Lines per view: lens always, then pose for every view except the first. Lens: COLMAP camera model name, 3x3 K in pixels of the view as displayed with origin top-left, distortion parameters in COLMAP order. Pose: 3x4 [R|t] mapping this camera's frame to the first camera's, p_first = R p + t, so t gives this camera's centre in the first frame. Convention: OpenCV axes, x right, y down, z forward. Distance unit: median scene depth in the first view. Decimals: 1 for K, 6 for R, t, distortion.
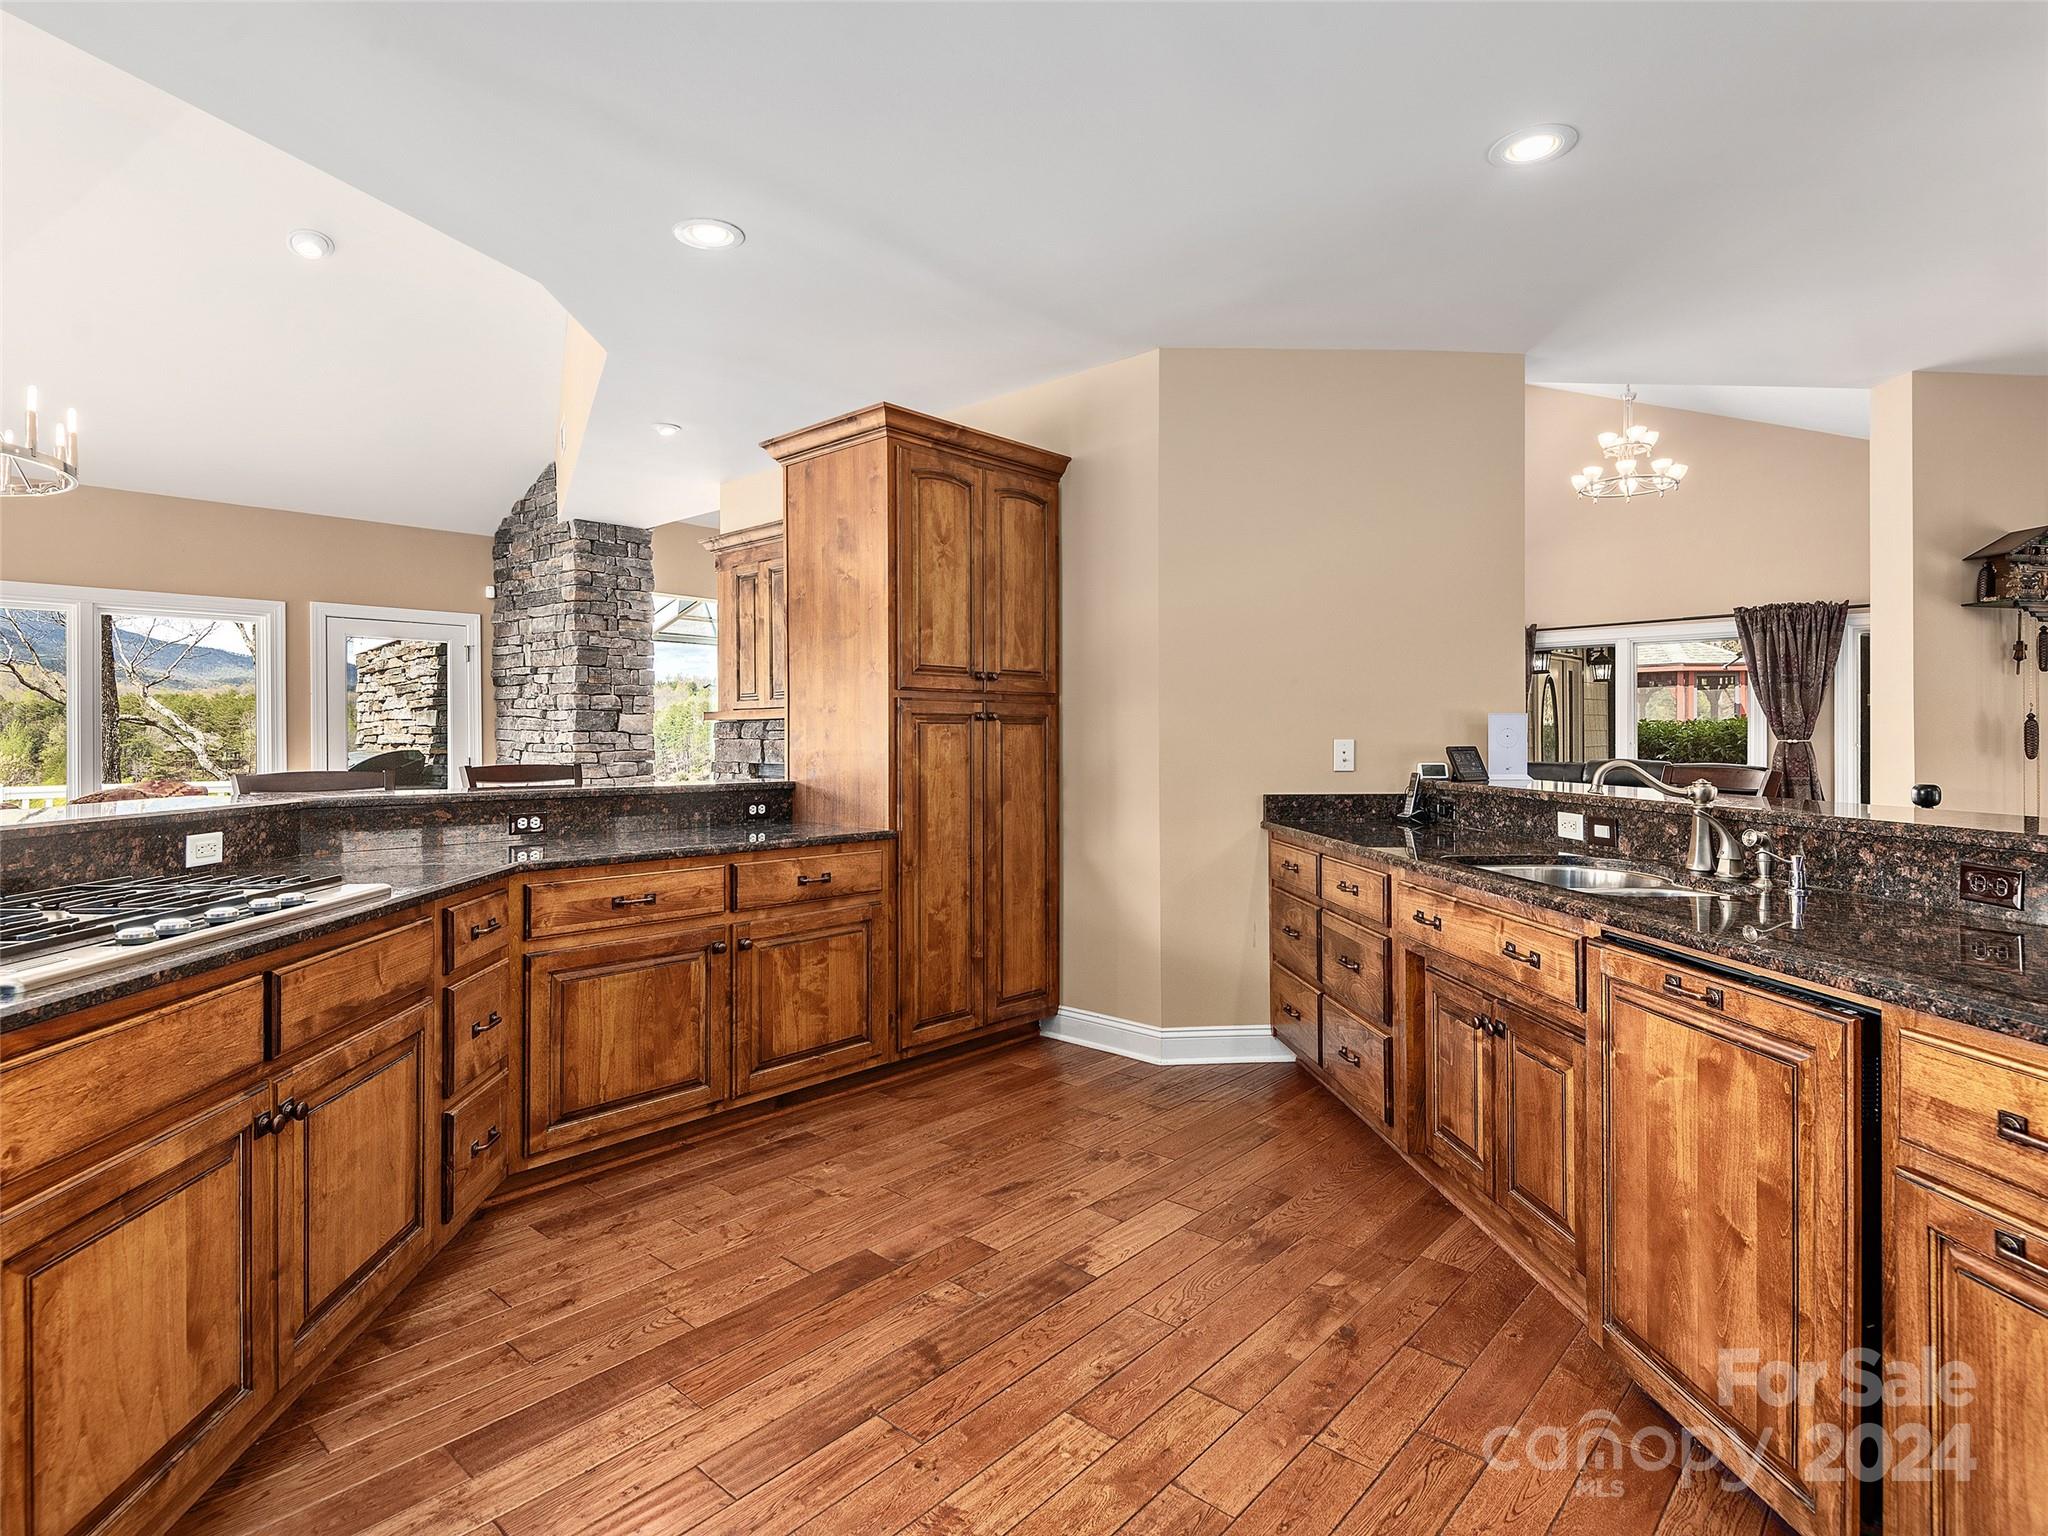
lens RADIAL K [[1056.2, 0, 1005.9], [0, 1056.2, 723.4], [0, 0, 1]] dist [0.021992, -0.011280]
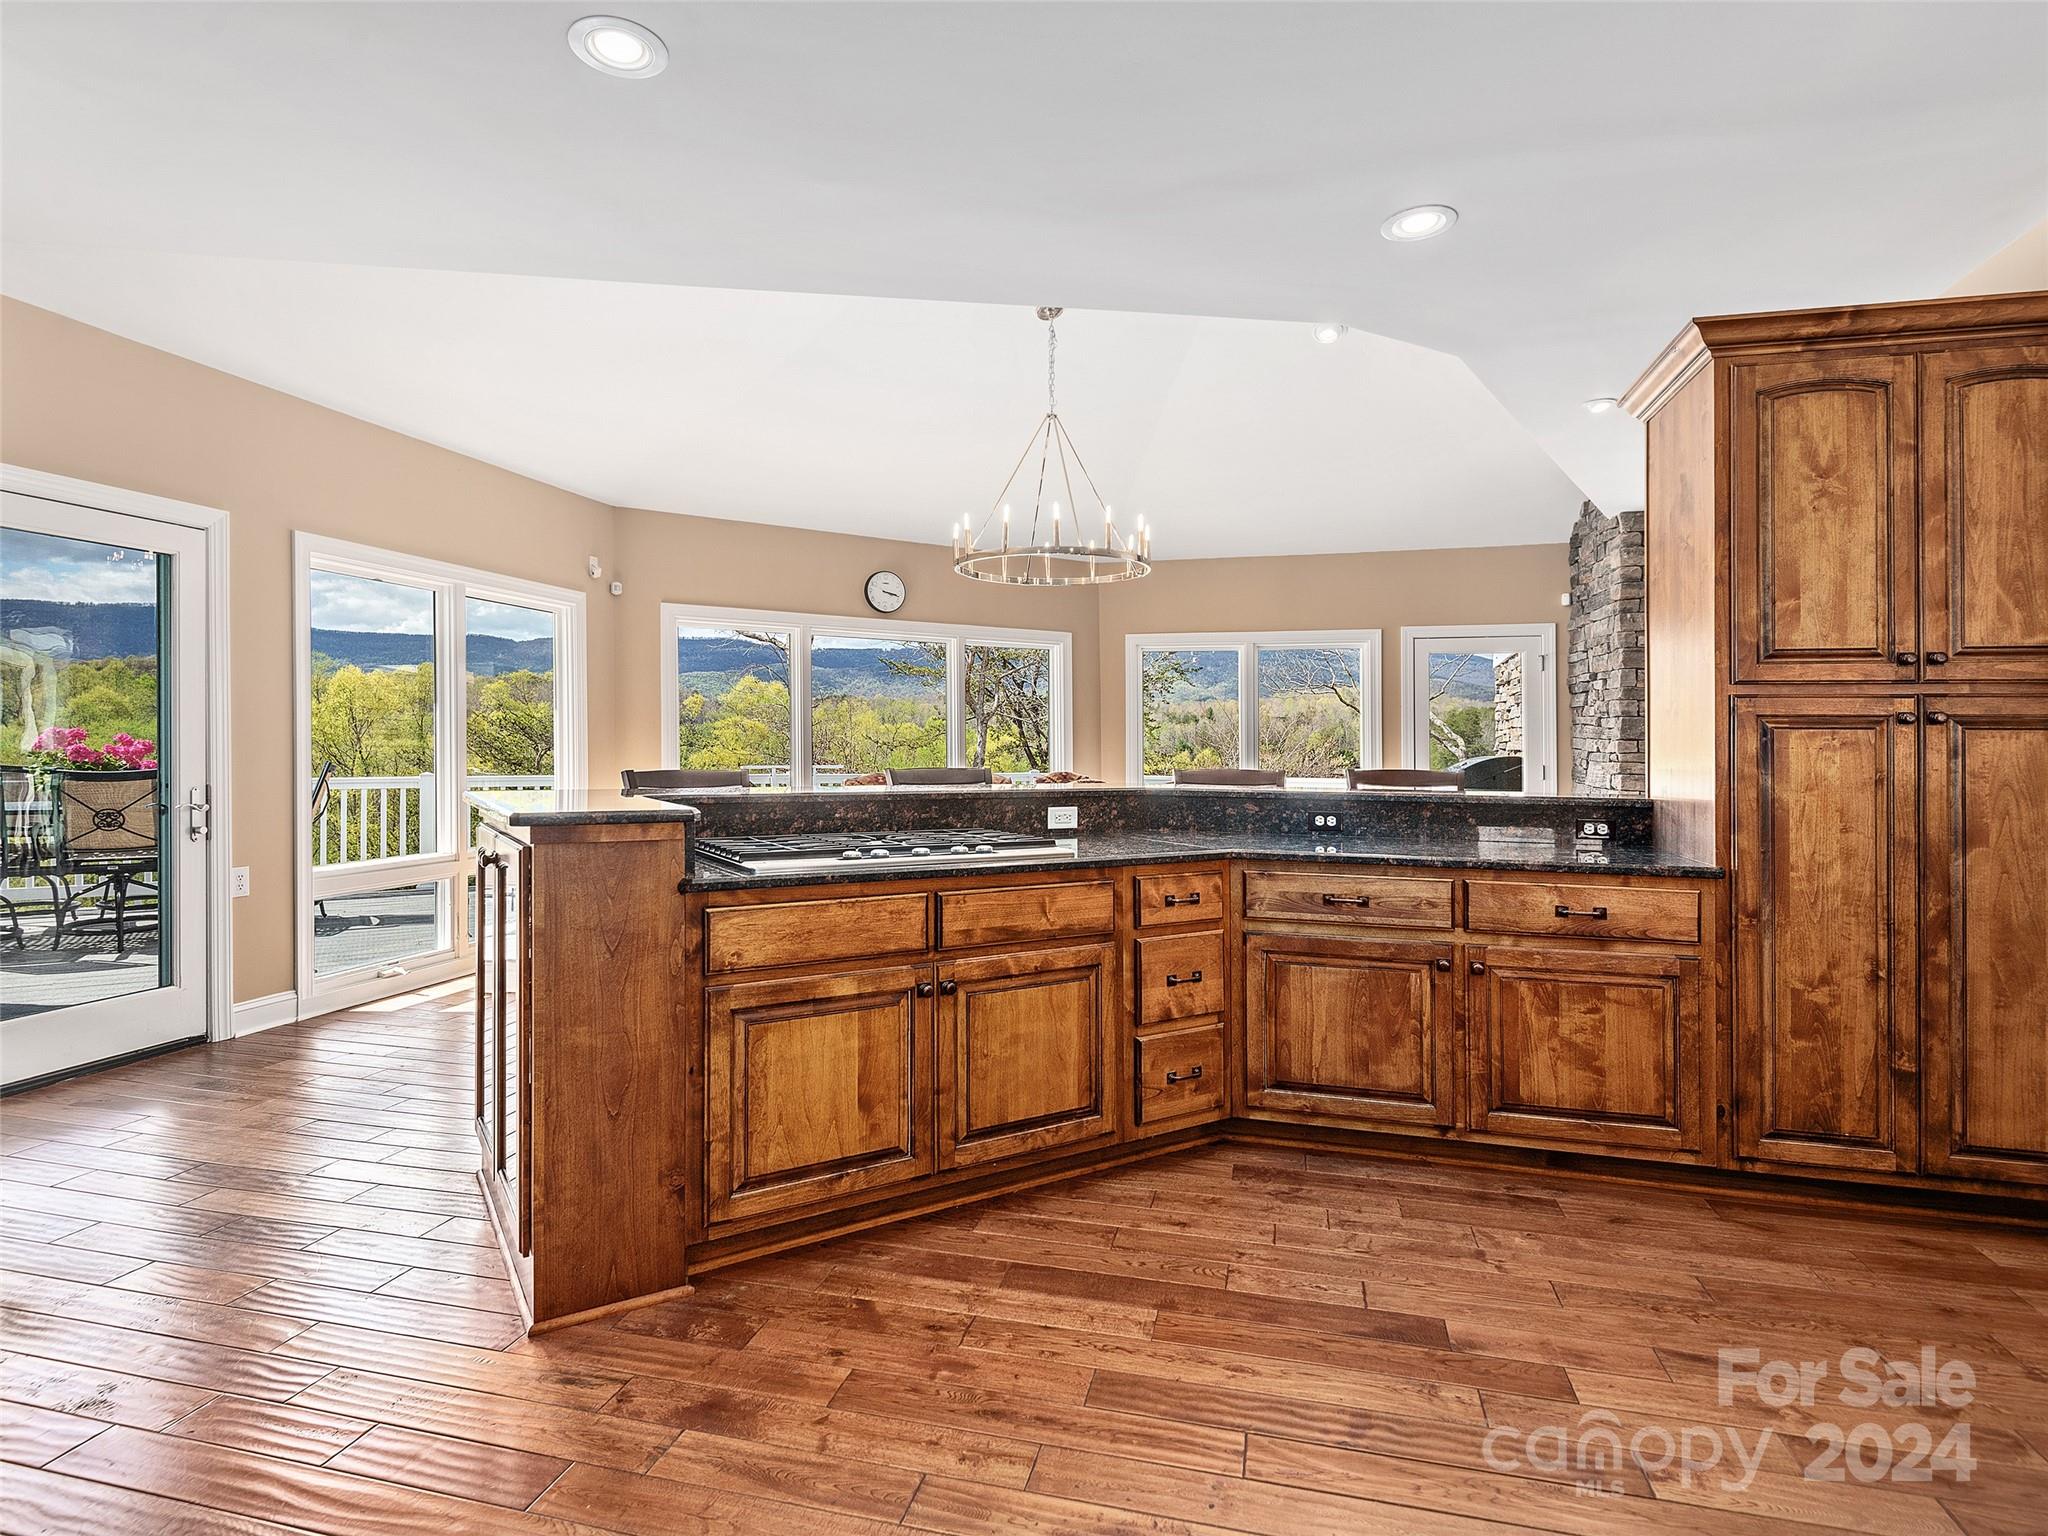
lens RADIAL K [[1056.2, 0, 1034.9], [0, 1056.2, 741.0], [0, 0, 1]] dist [0.021992, -0.011280]
pose [[0.482467, 0.006663, -0.875889, 0.351043], [0.000502, 0.999969, 0.007884, 0.002397], [0.875914, -0.004243, 0.482449, 0.199008]]
